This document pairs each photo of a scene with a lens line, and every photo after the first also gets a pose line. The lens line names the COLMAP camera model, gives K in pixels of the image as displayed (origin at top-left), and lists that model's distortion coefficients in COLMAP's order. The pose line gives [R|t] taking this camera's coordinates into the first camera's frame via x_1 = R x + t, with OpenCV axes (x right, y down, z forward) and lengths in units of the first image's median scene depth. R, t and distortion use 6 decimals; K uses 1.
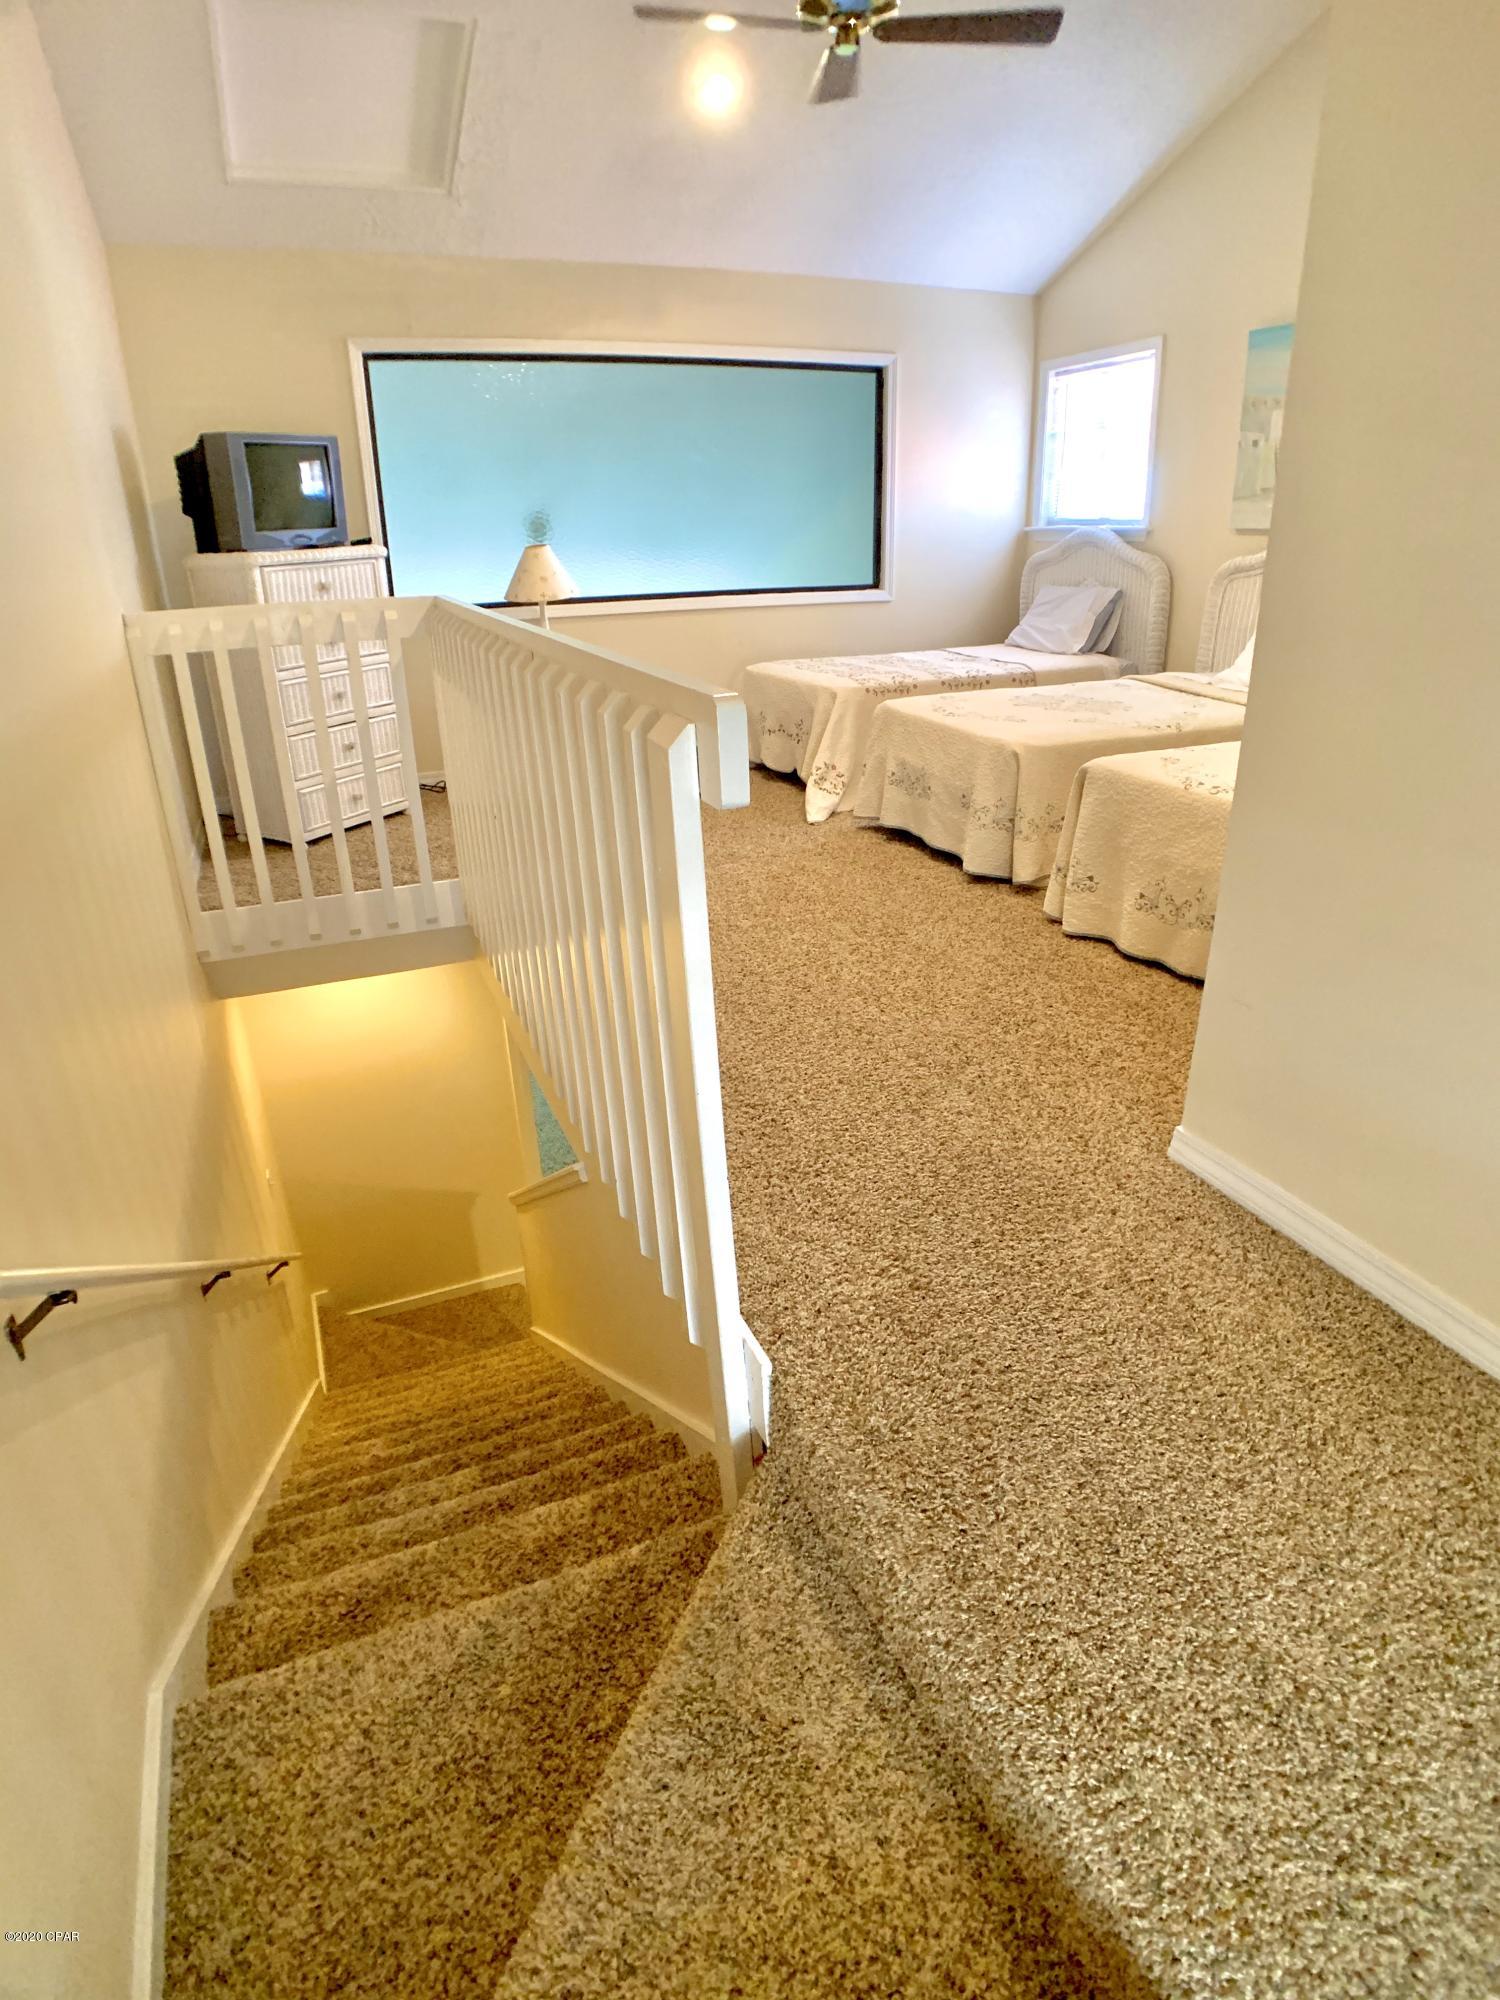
lens RADIAL K [[1075.8, 0, 742.9], [0, 1075.8, 1005.1], [0, 0, 1]] dist [-0.118078, 0.034580]
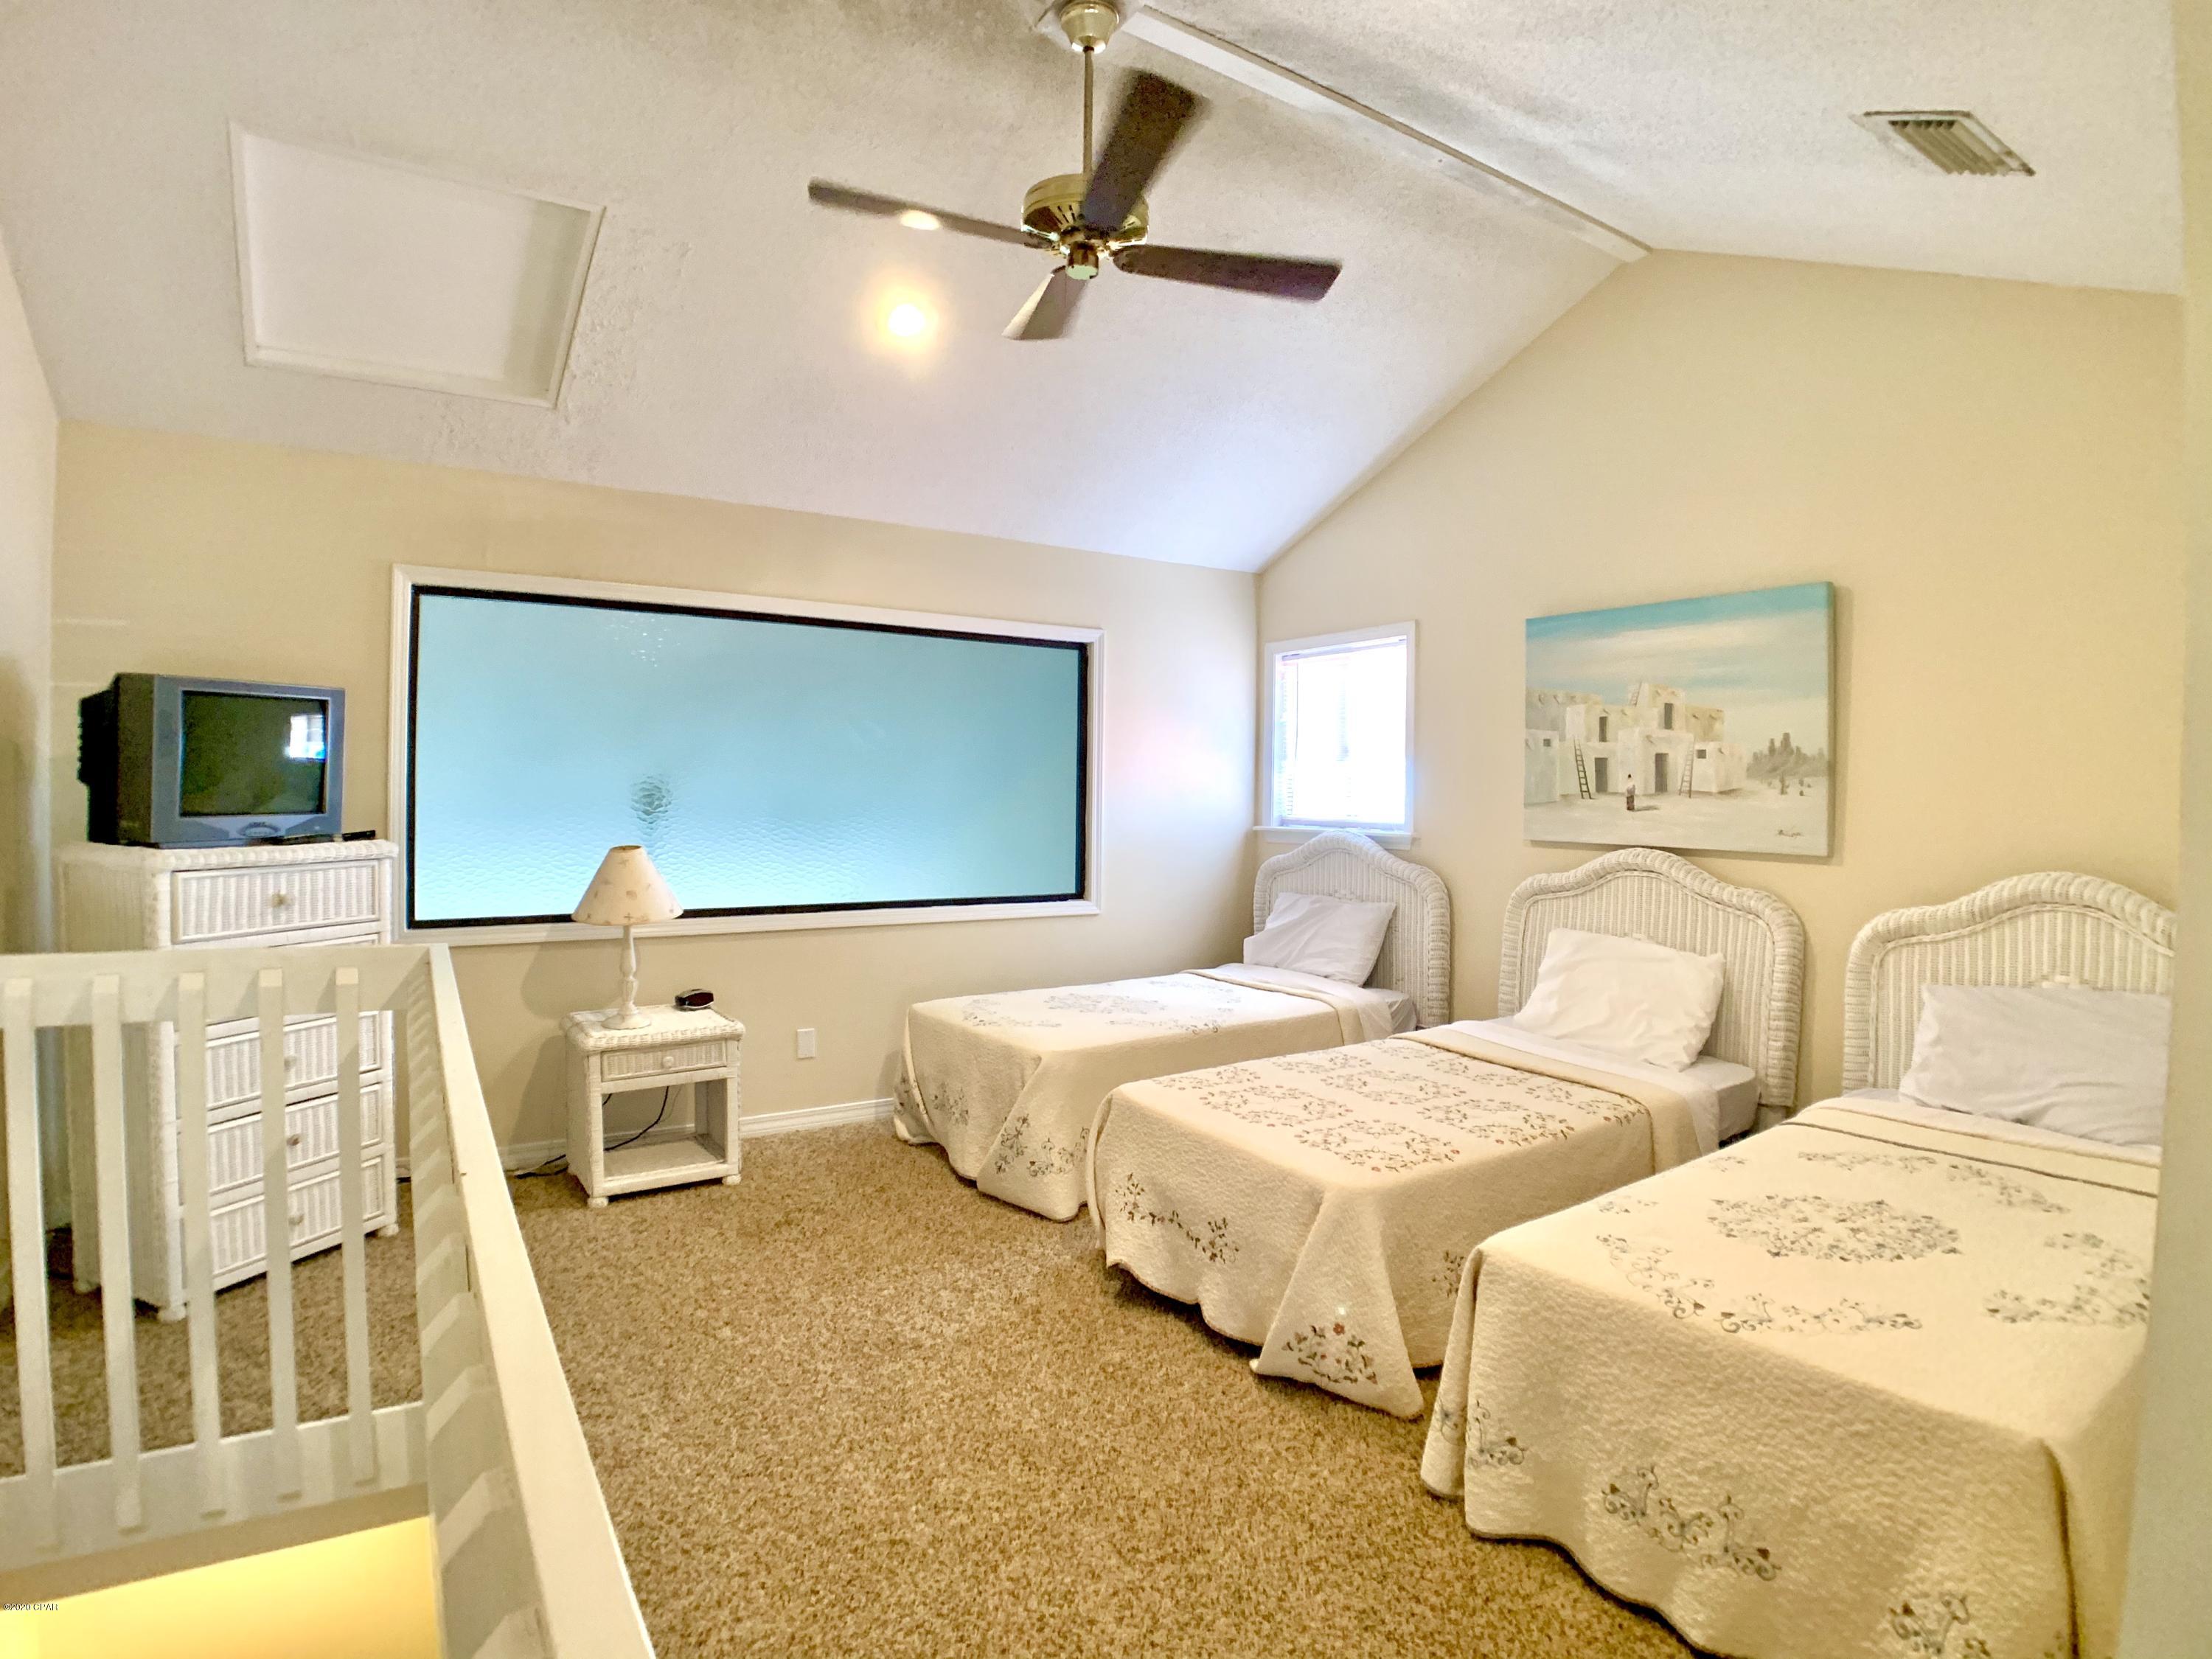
lens RADIAL K [[1173.0, 0, 1107.5], [0, 1173.0, 808.7], [0, 0, 1]] dist [-0.085054, 0.006588]
pose [[0.983904, 0.032124, 0.175784, -0.015212], [0.039864, 0.919459, -0.391160, -0.156323], [-0.174192, 0.391872, 0.903379, 0.242561]]
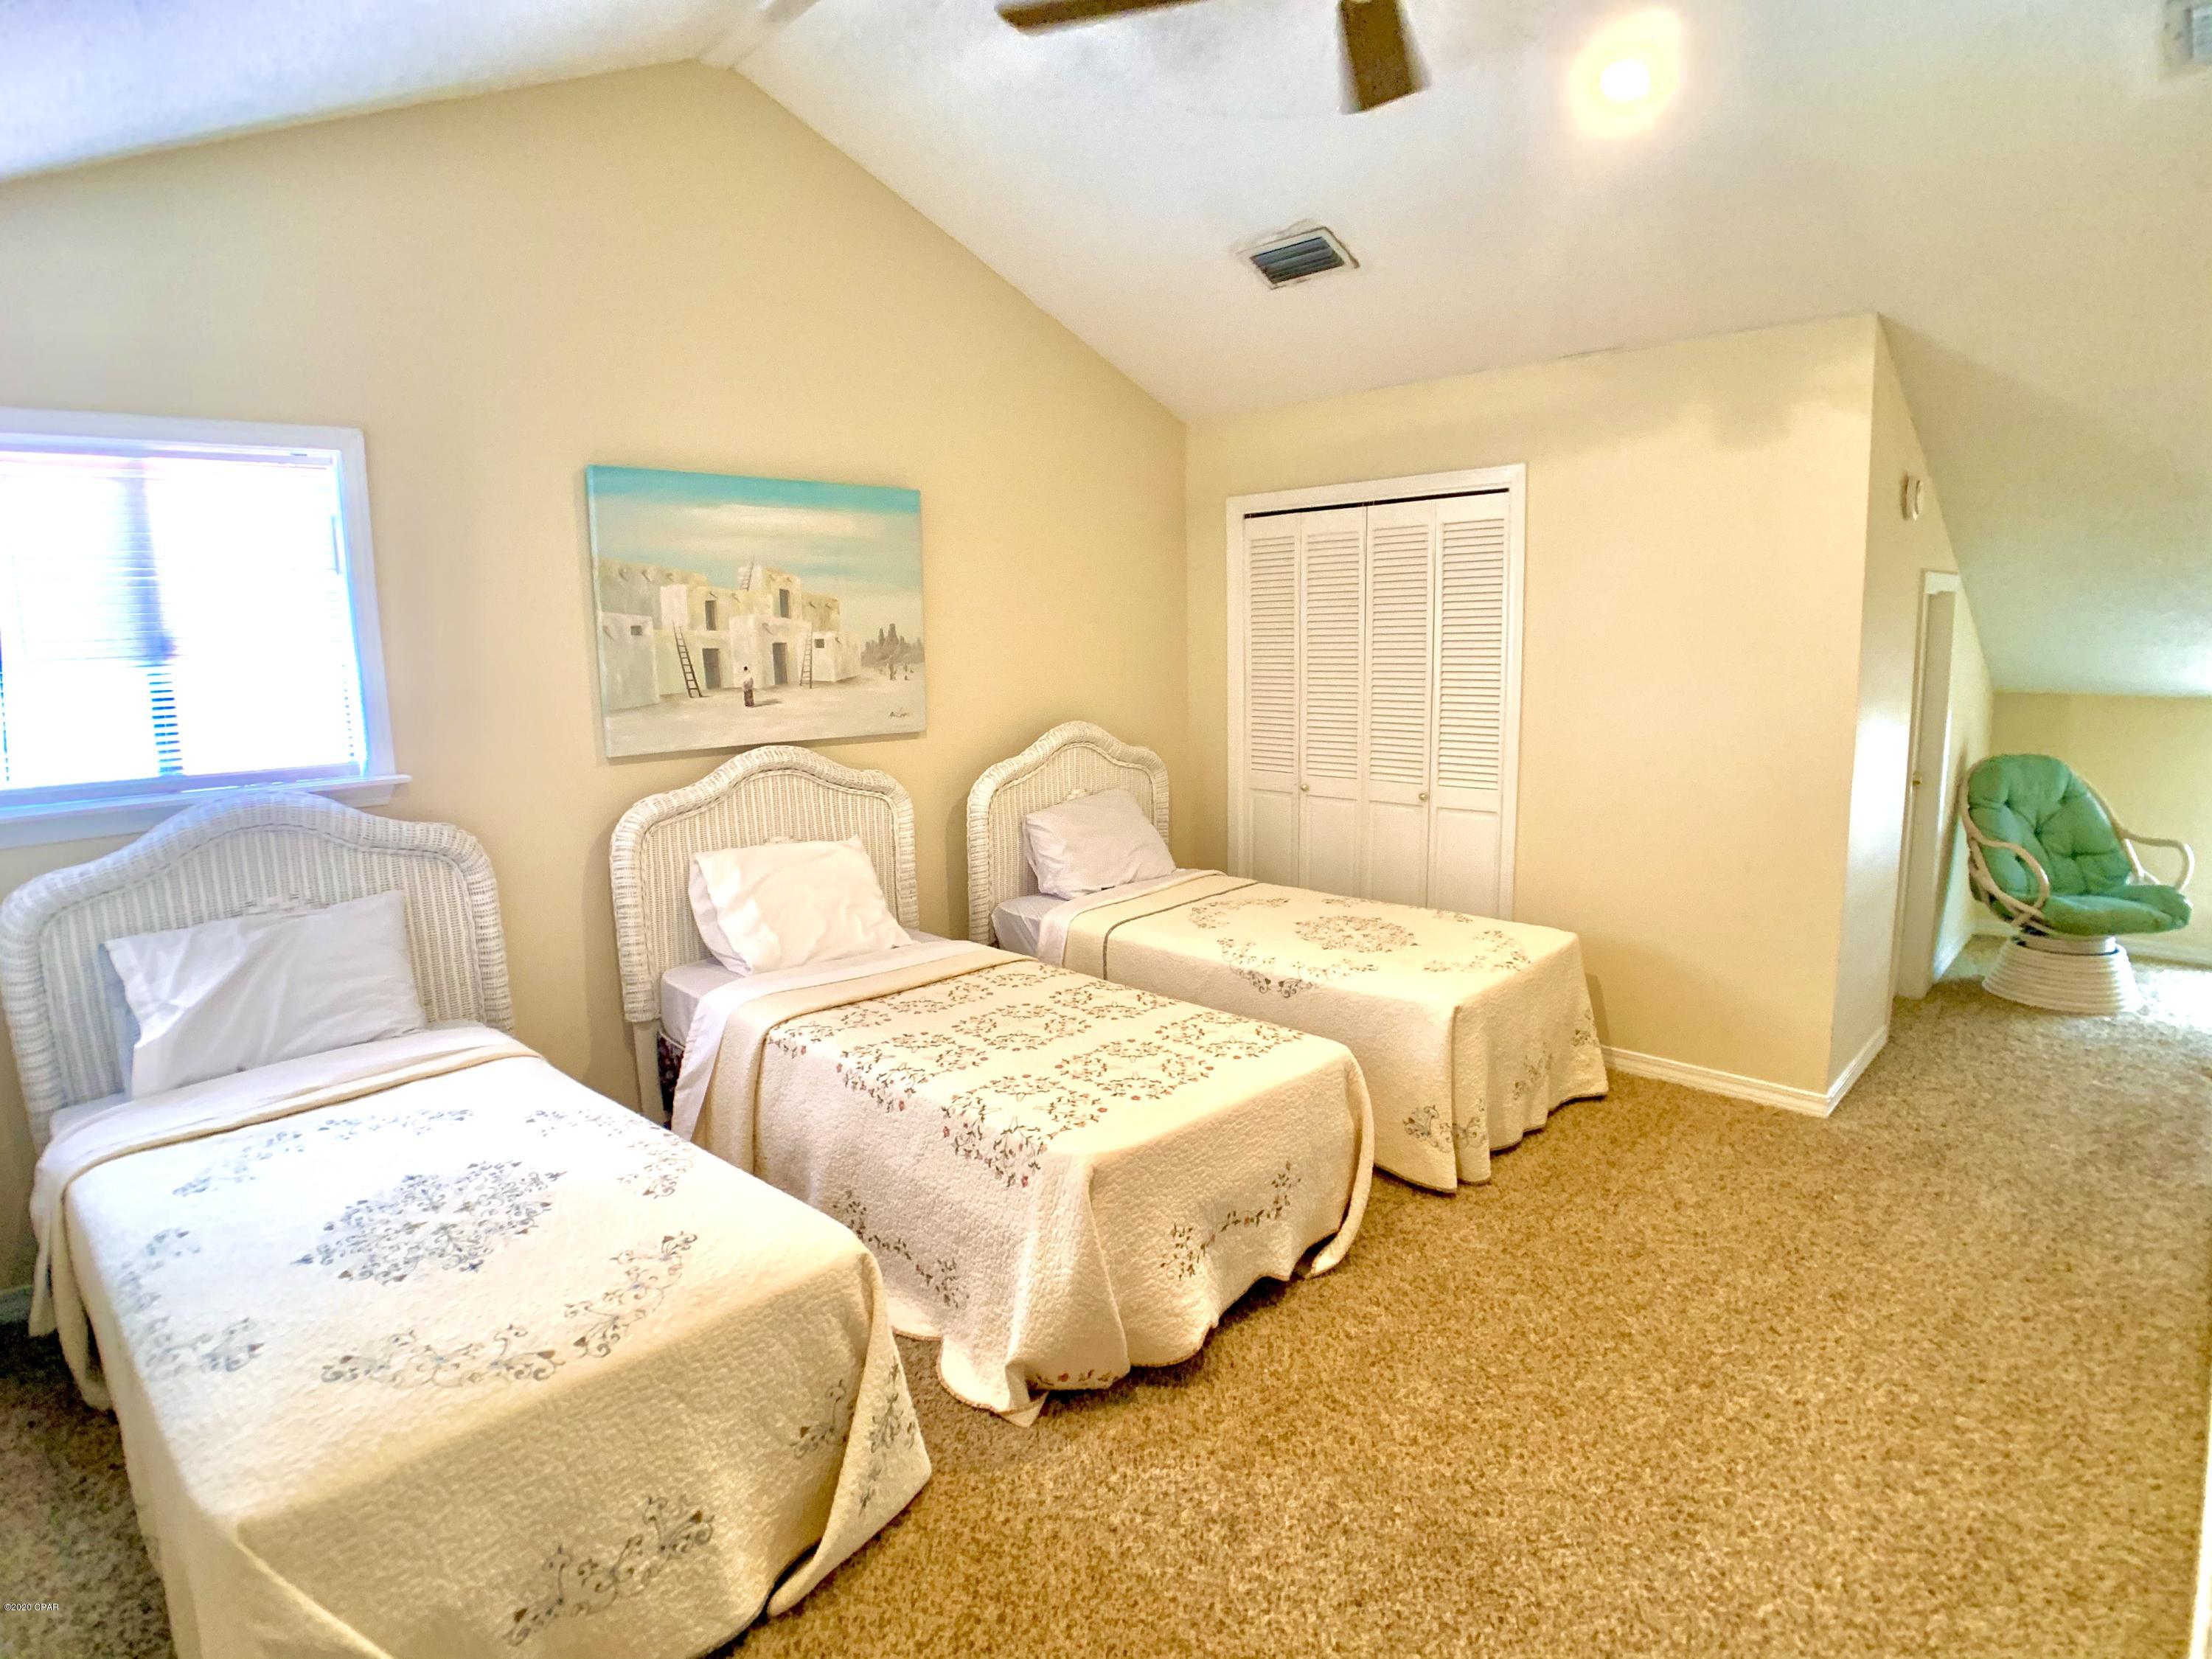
lens RADIAL K [[1173.0, 0, 1107.5], [0, 1173.0, 808.7], [0, 0, 1]] dist [-0.085054, 0.006588]
pose [[-0.385295, -0.088481, 0.918542, -0.326864], [0.412165, 0.874086, 0.257087, -0.551200], [-0.825632, 0.477645, -0.300312, 1.092889]]
